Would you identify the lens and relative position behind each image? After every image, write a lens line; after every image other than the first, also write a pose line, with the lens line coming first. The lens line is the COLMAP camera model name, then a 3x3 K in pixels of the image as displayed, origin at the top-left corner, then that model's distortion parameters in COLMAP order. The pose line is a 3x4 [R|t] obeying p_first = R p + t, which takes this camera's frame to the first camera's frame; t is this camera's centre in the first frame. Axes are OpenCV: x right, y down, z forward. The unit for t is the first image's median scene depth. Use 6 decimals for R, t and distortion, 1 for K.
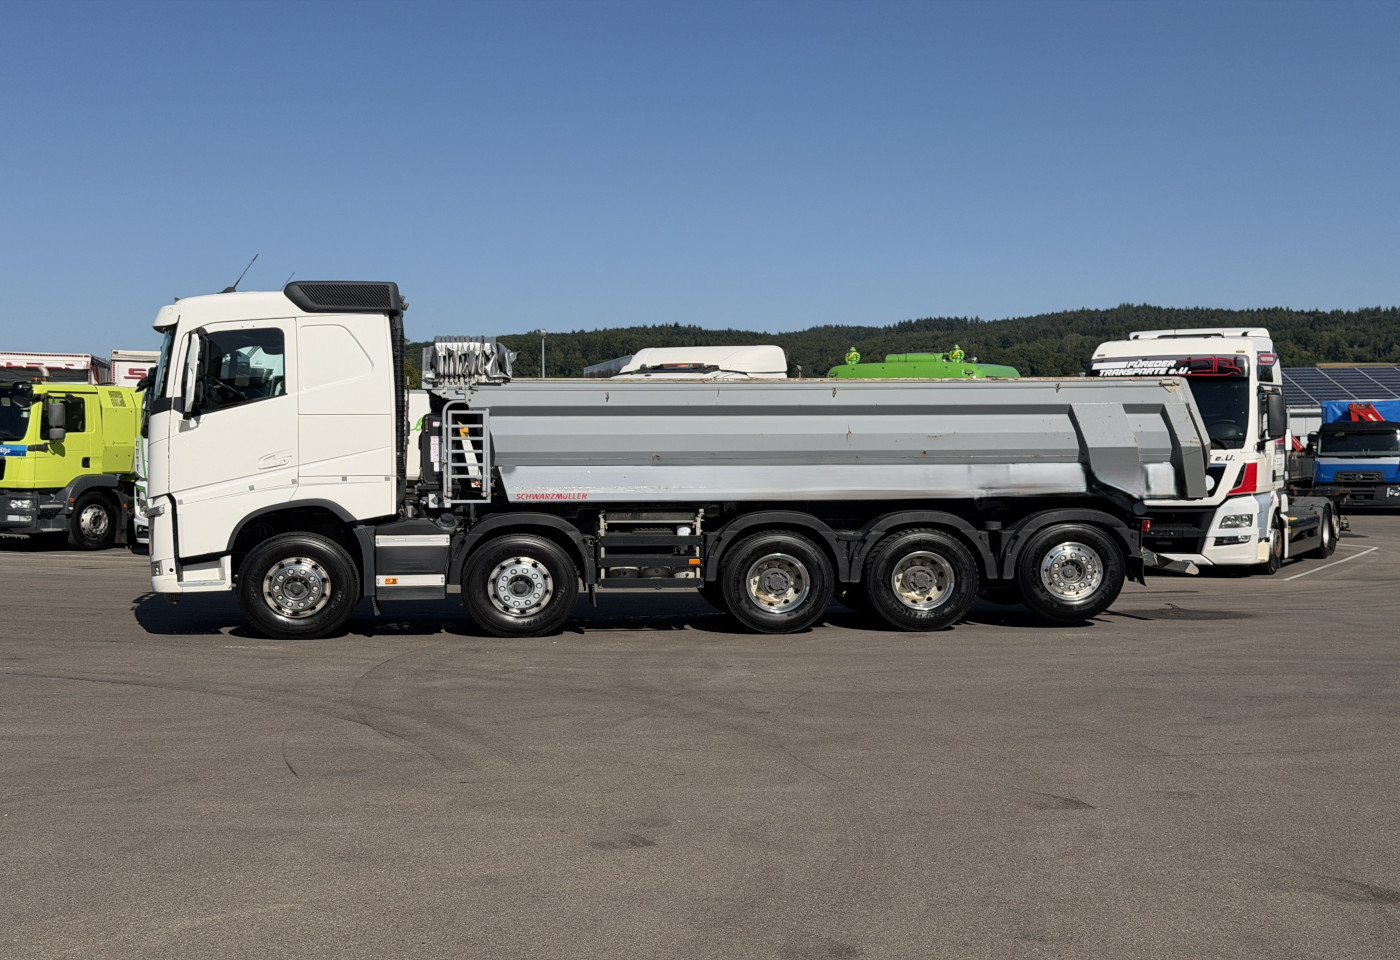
lens RADIAL K [[2102.3, 0, 700.0], [0, 2102.3, 480.0], [0, 0, 1]] dist [-0.013440, -0.038203]
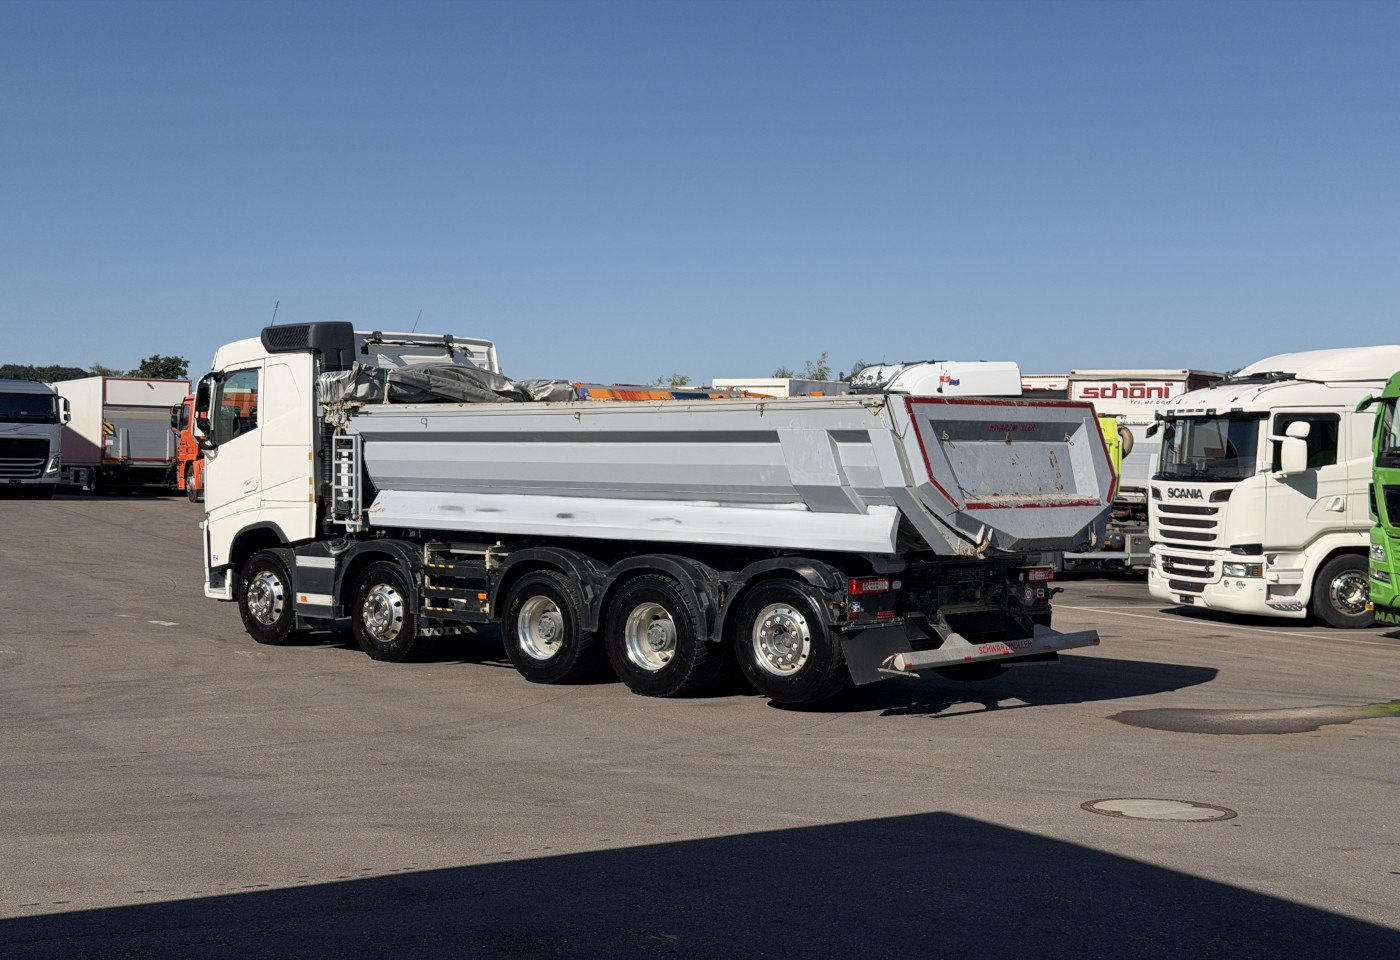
lens RADIAL K [[2102.3, 0, 700.0], [0, 2102.3, 480.0], [0, 0, 1]] dist [-0.013440, -0.038203]
pose [[0.594117, 0.014053, -0.804256, 0.828088], [-0.017723, 0.999833, 0.004379, -0.020930], [0.804183, 0.011652, 0.594267, 0.509961]]
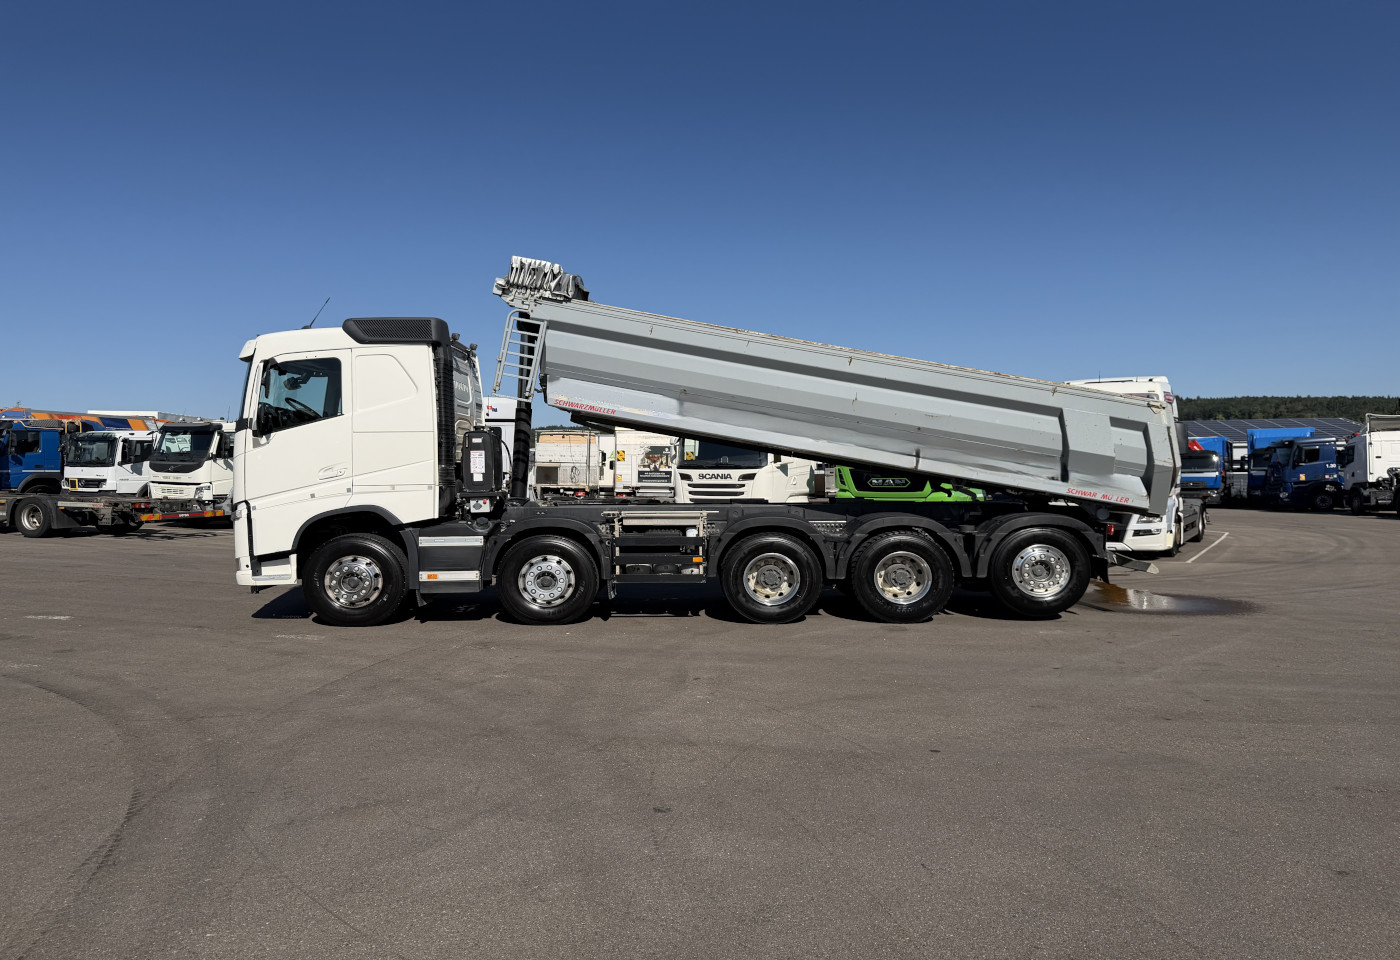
lens RADIAL K [[996.5, 0, 700.0], [0, 996.5, 480.0], [0, 0, 1]] dist [0.009269, -0.002744]
pose [[0.993869, -0.003141, -0.110523, 0.058022], [0.002286, 0.999967, -0.007857, -0.000054], [0.110544, 0.007556, 0.993842, 0.464128]]
